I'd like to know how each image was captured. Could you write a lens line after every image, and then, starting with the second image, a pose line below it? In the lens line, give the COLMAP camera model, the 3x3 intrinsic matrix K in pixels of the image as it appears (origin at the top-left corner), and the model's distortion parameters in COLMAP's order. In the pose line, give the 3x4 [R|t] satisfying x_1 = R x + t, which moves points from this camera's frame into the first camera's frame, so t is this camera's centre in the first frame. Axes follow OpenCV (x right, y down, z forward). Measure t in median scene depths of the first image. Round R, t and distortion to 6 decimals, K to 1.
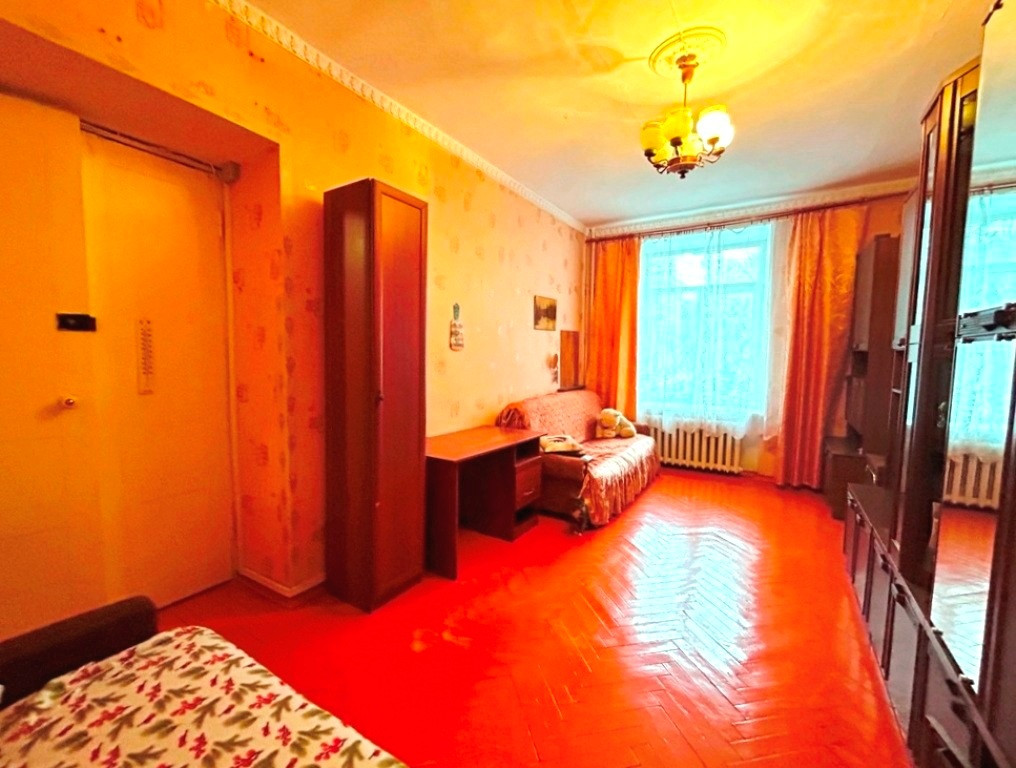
lens RADIAL K [[453.2, 0, 506.3], [0, 453.2, 386.8], [0, 0, 1]] dist [0.002593, 0.000538]
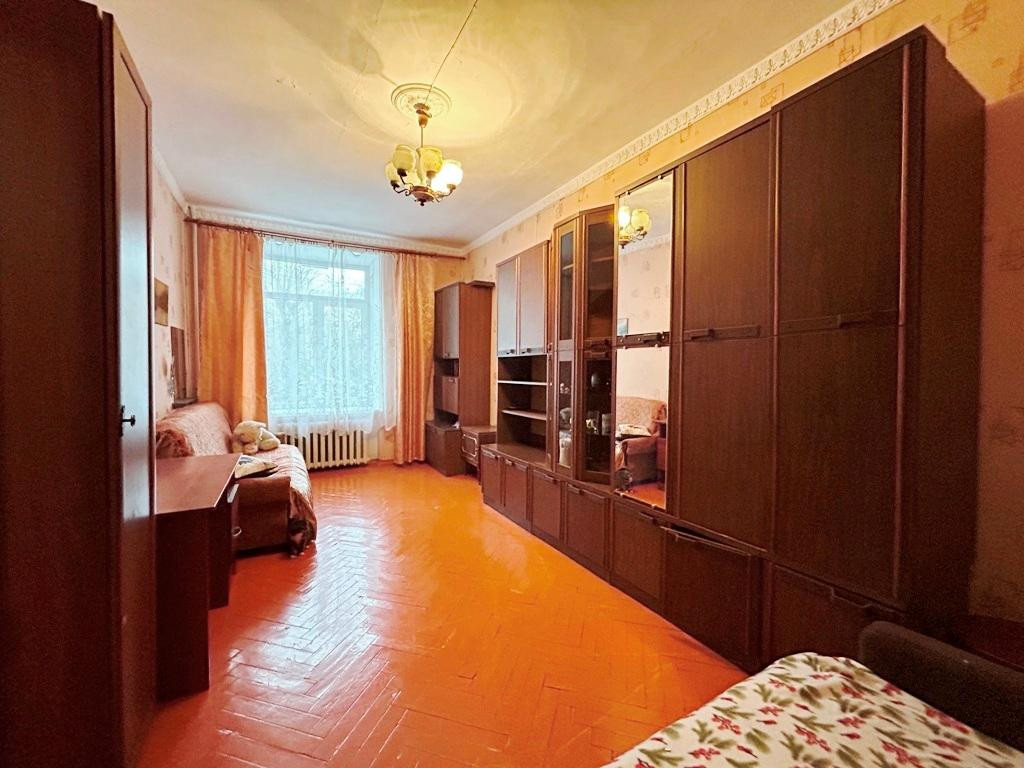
lens RADIAL K [[415.0, 0, 510.9], [0, 415.0, 382.8], [0, 0, 1]] dist [-0.002156, 0.001083]
pose [[0.447056, -0.035469, 0.893802, -0.275160], [0.065170, 0.997850, 0.007002, 0.002681], [-0.892129, 0.055119, 0.448406, 0.193328]]
